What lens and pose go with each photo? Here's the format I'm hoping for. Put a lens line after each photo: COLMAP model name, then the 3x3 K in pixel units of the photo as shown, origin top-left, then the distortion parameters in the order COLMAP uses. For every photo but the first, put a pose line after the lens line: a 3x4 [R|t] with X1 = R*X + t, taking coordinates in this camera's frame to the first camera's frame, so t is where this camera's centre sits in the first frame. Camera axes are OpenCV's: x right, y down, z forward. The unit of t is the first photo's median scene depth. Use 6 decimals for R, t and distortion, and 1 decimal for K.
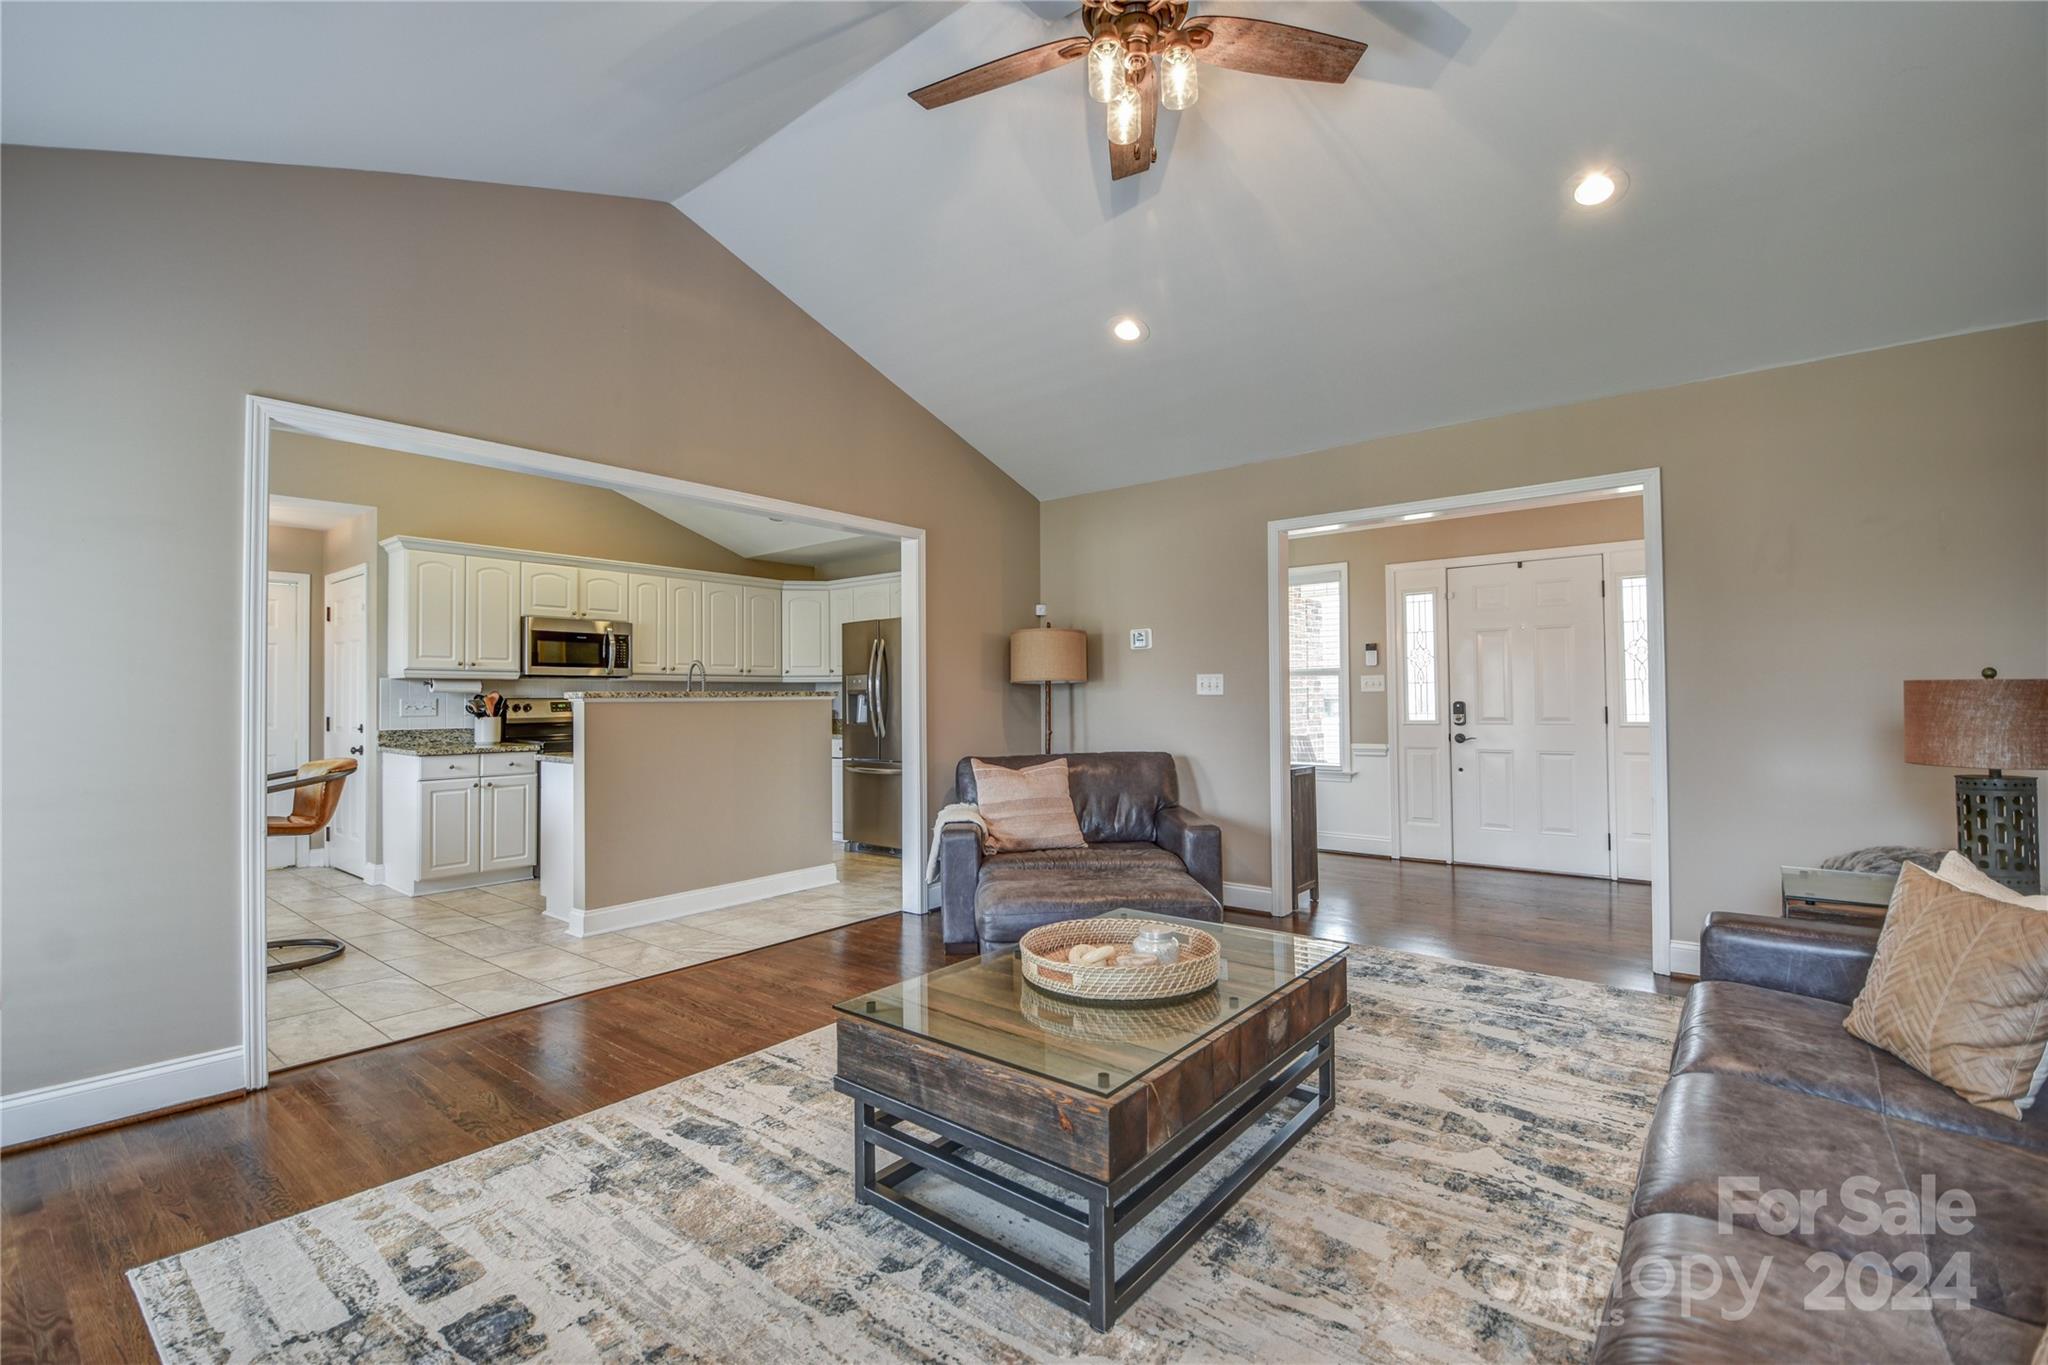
lens RADIAL K [[896.4, 0, 1021.9], [0, 896.4, 676.3], [0, 0, 1]] dist [-0.003318, -0.011812]
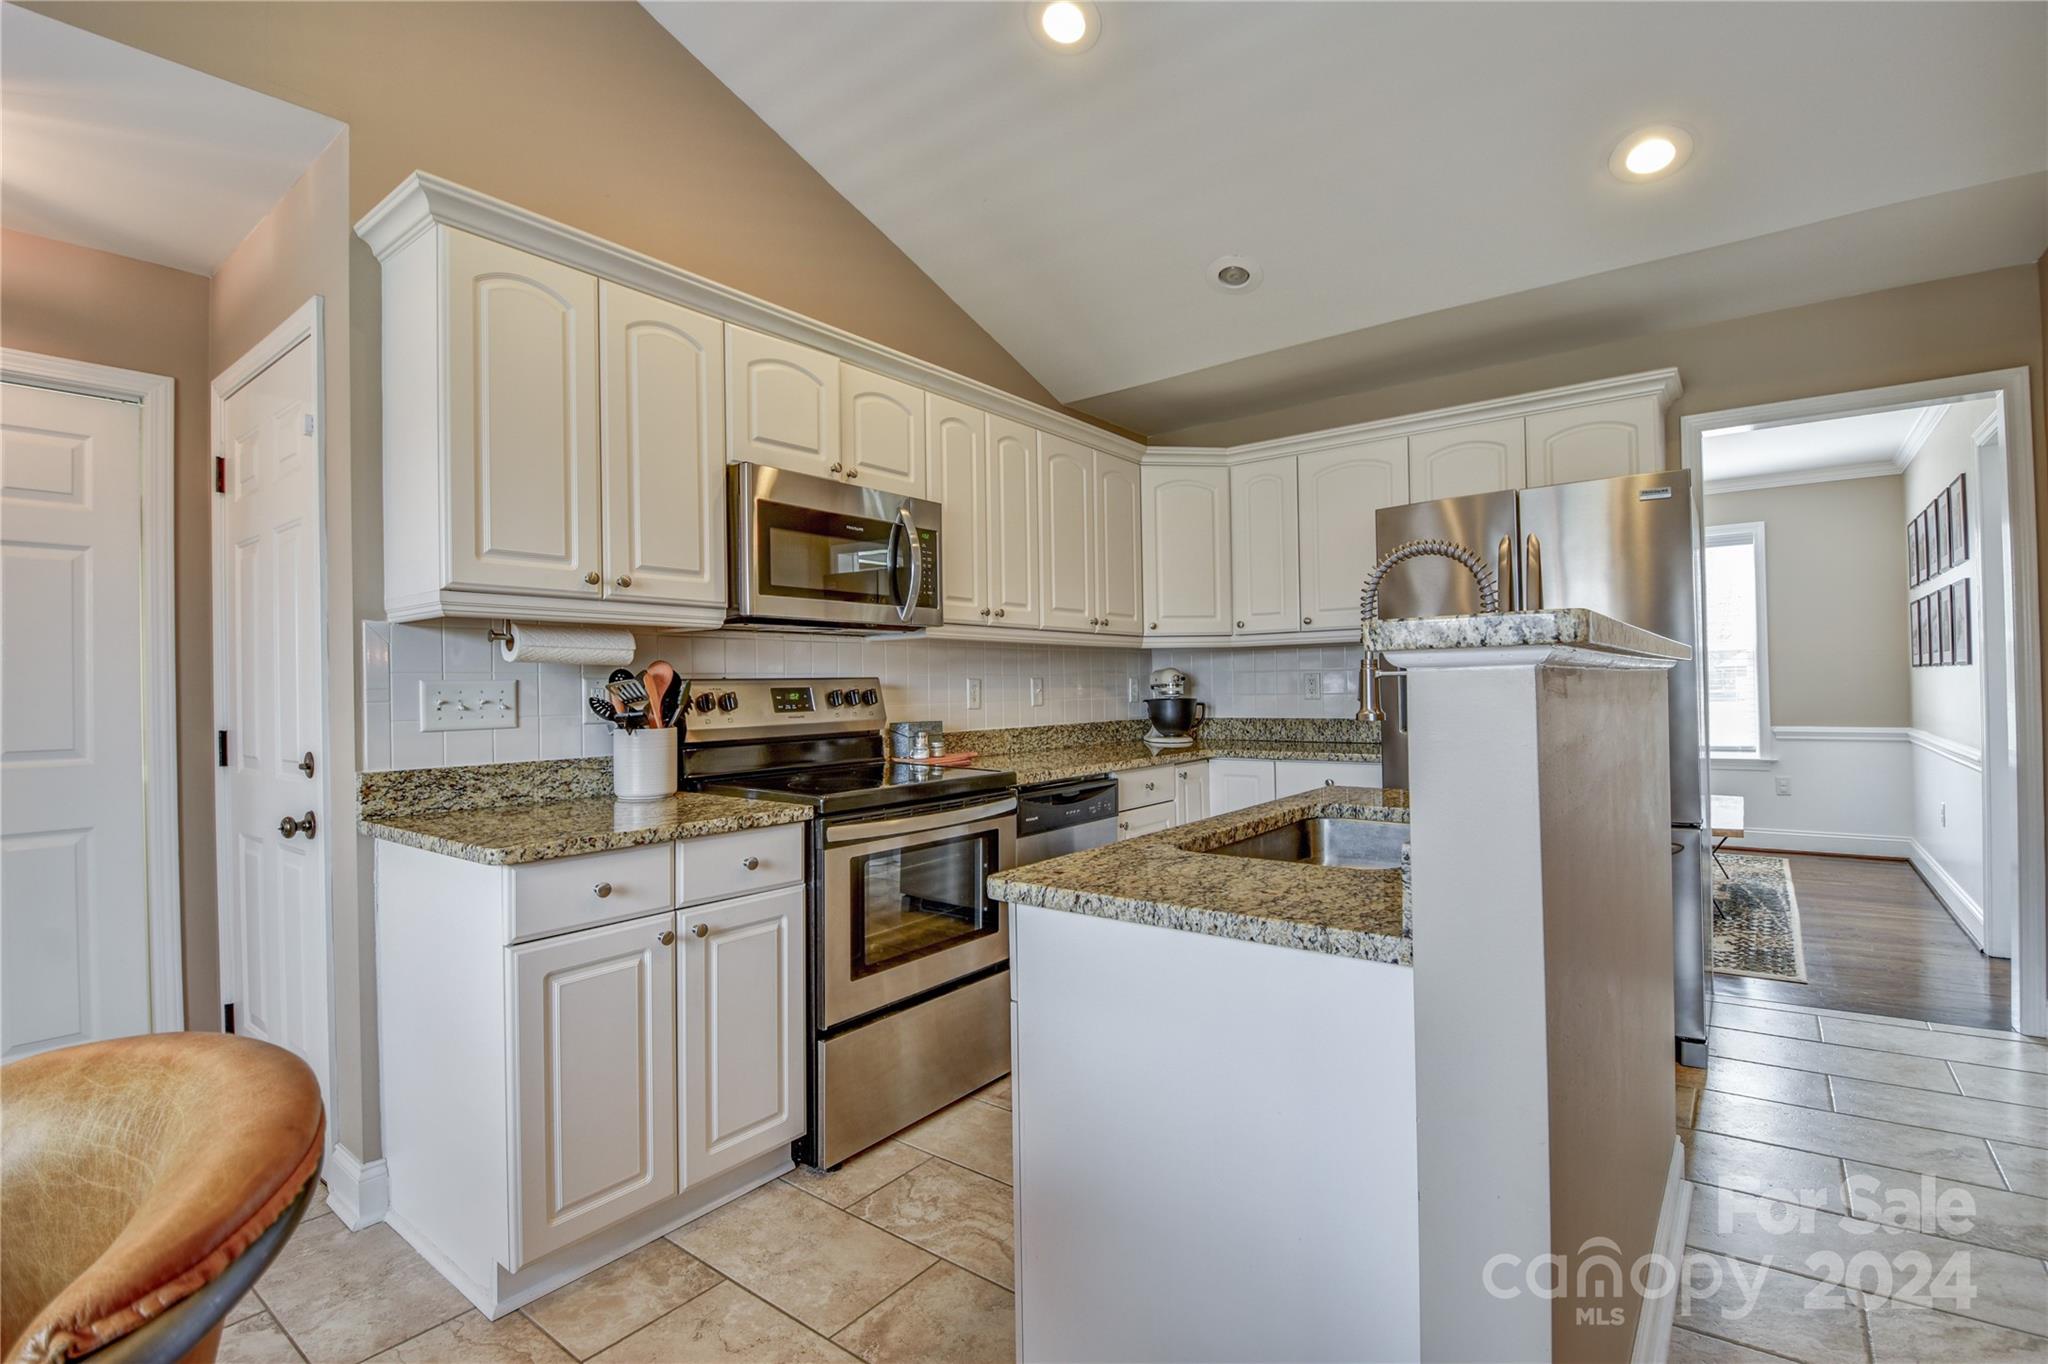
lens RADIAL K [[968.0, 0, 1040.7], [0, 968.0, 675.5], [0, 0, 1]] dist [-0.019066, -0.002335]
pose [[0.999649, -0.008695, 0.025021, -0.466472], [0.008344, 0.999866, 0.014075, 0.020073], [-0.025140, -0.013861, 0.999588, 0.621883]]
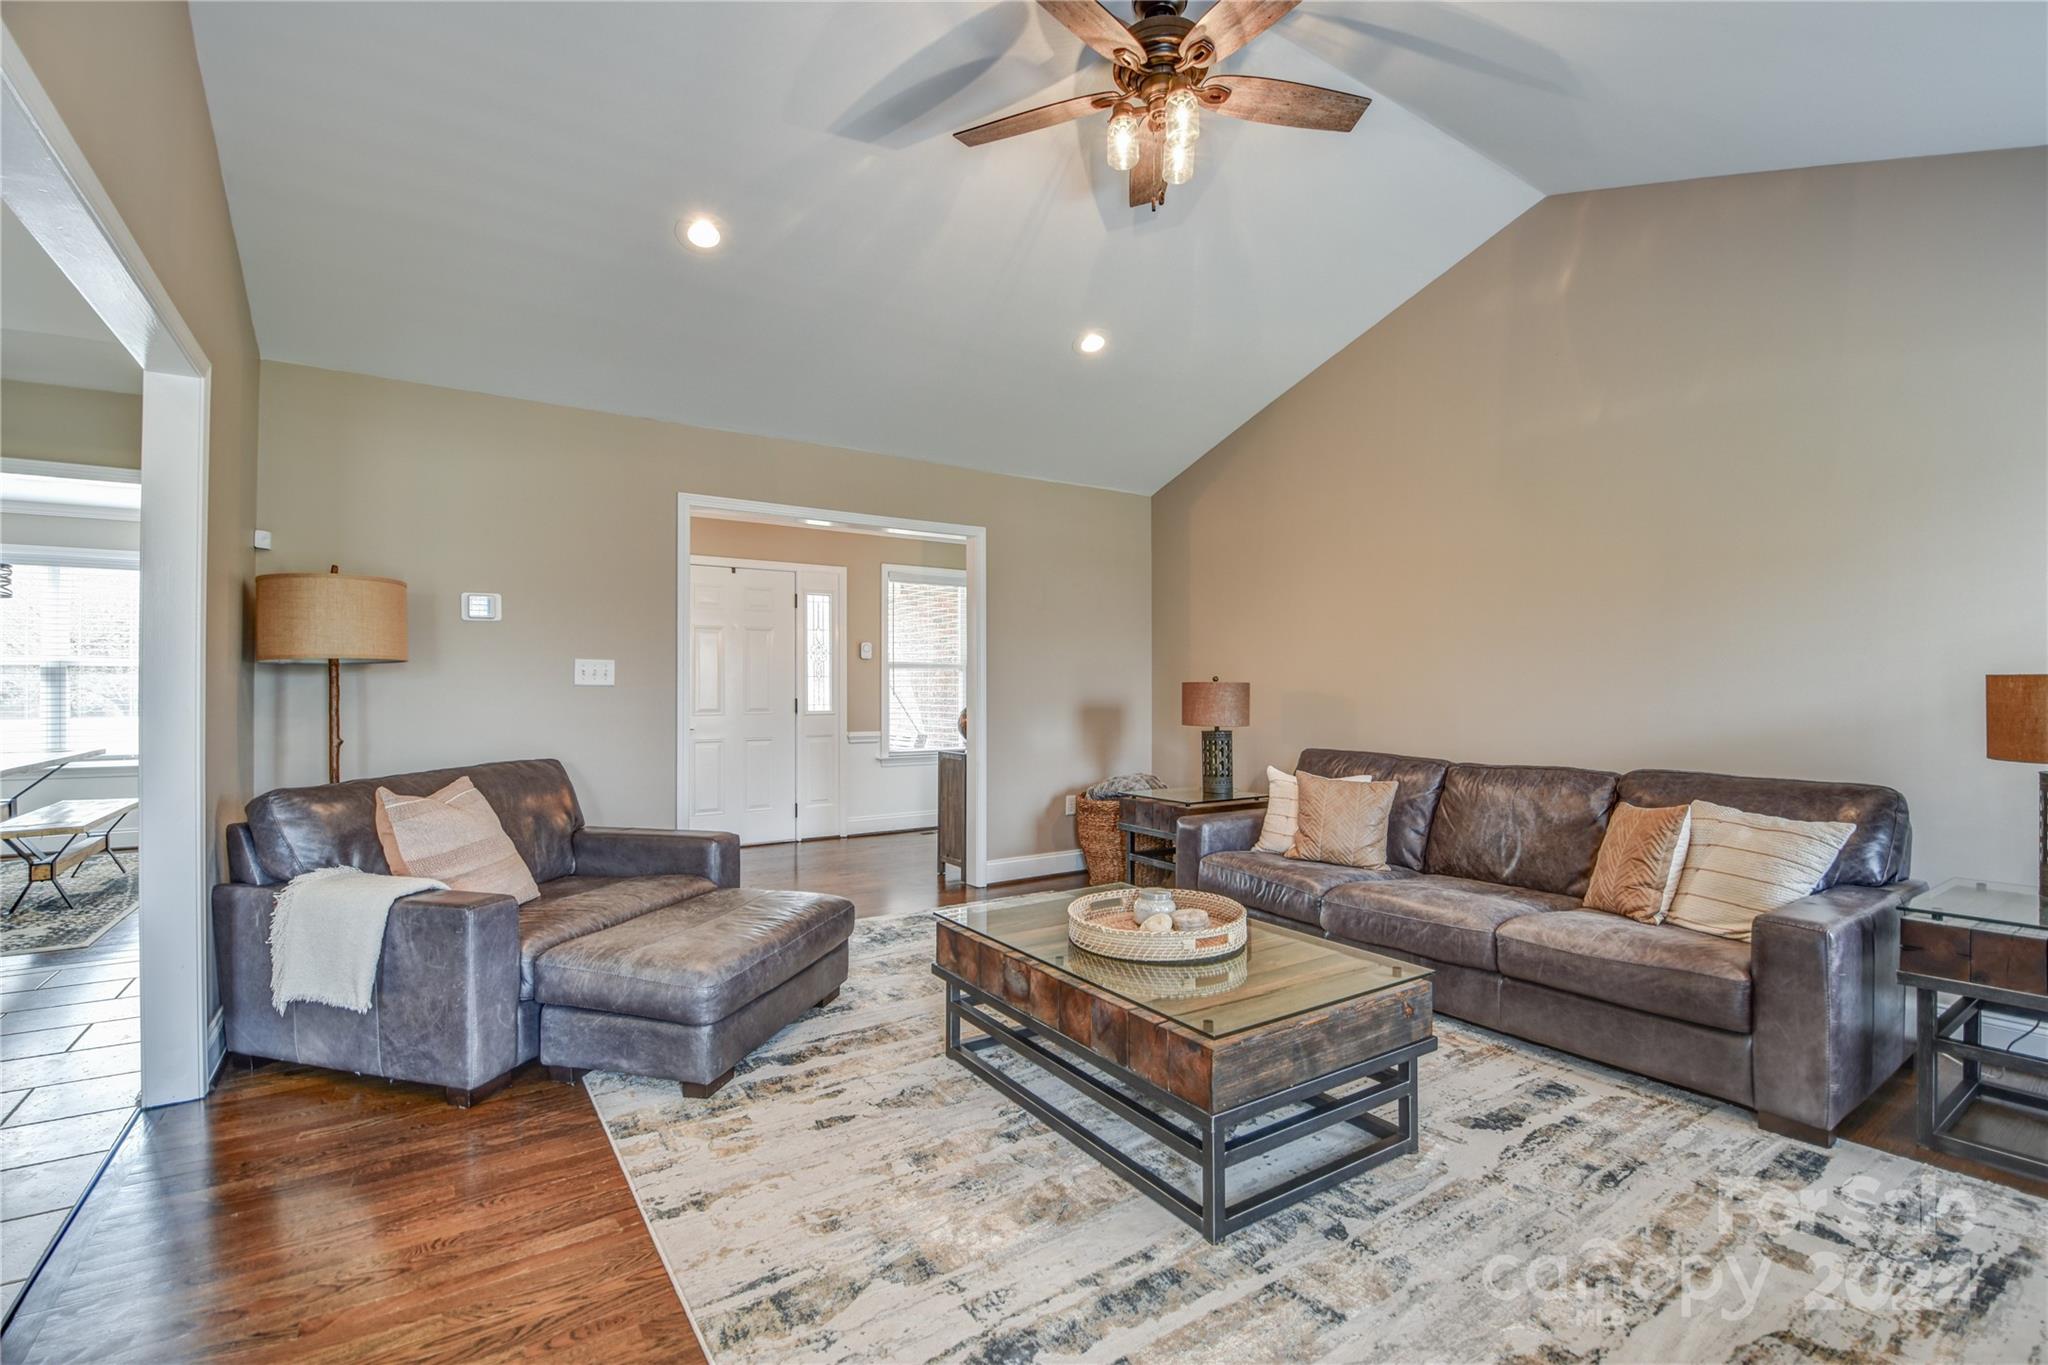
lens RADIAL K [[896.4, 0, 1023.9], [0, 896.4, 684.0], [0, 0, 1]] dist [-0.003318, -0.011812]
pose [[0.299401, 0.013175, 0.954037, -0.386949], [-0.025637, 0.999655, -0.005759, 0.012498], [-0.953783, -0.022735, 0.299635, 0.325511]]
